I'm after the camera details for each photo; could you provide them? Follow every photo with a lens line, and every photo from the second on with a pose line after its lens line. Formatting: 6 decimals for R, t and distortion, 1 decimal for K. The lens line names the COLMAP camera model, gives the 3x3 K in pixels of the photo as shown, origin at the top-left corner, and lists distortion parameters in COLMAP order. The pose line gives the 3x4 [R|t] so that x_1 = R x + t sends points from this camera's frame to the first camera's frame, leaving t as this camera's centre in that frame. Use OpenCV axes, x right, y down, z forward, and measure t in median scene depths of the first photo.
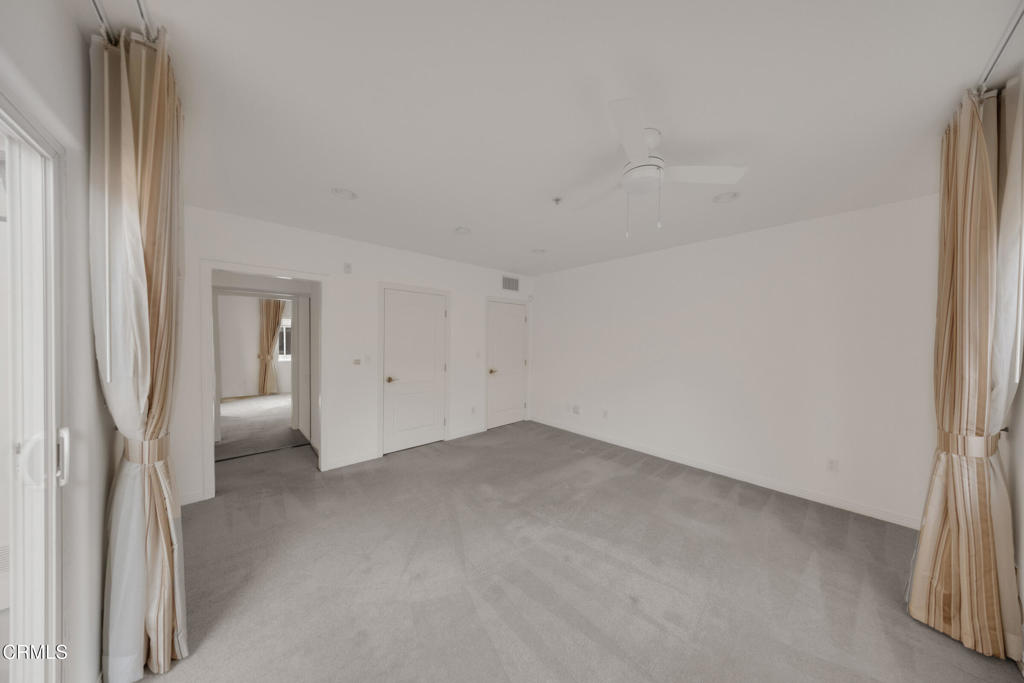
lens RADIAL K [[314.6, 0, 518.0], [0, 314.6, 345.7], [0, 0, 1]] dist [0.000252, -0.000012]
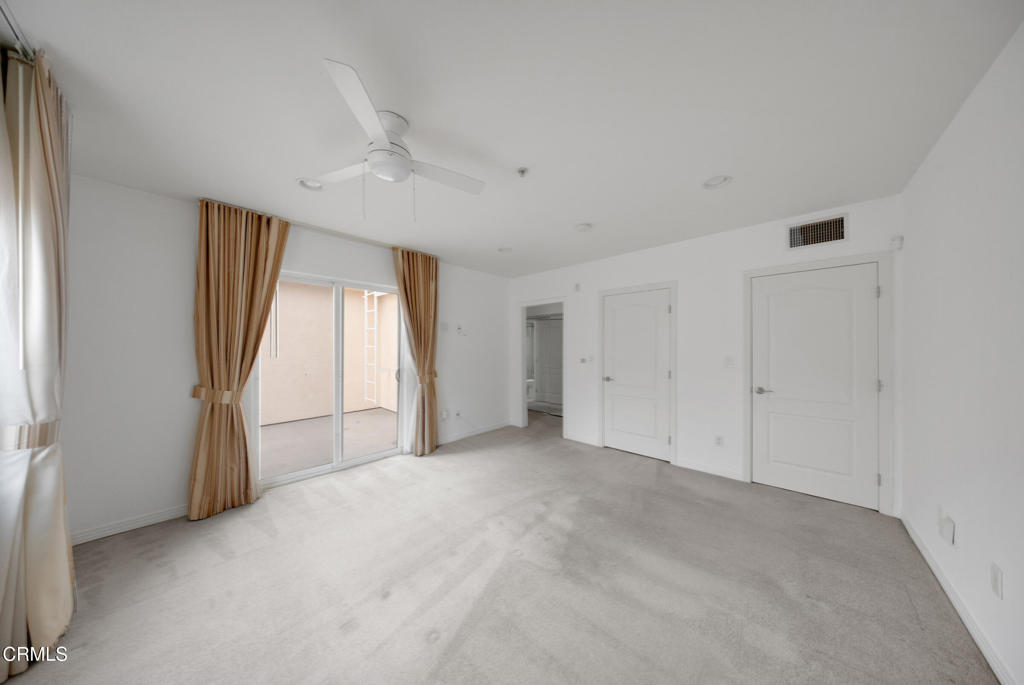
lens RADIAL K [[301.0, 0, 508.3], [0, 301.0, 340.4], [0, 0, 1]] dist [-0.000427, -0.000060]
pose [[0.033264, -0.033949, -0.998870, 0.699238], [-0.006949, 0.999391, -0.034198, 0.014489], [0.999422, 0.008079, 0.033008, 0.694981]]
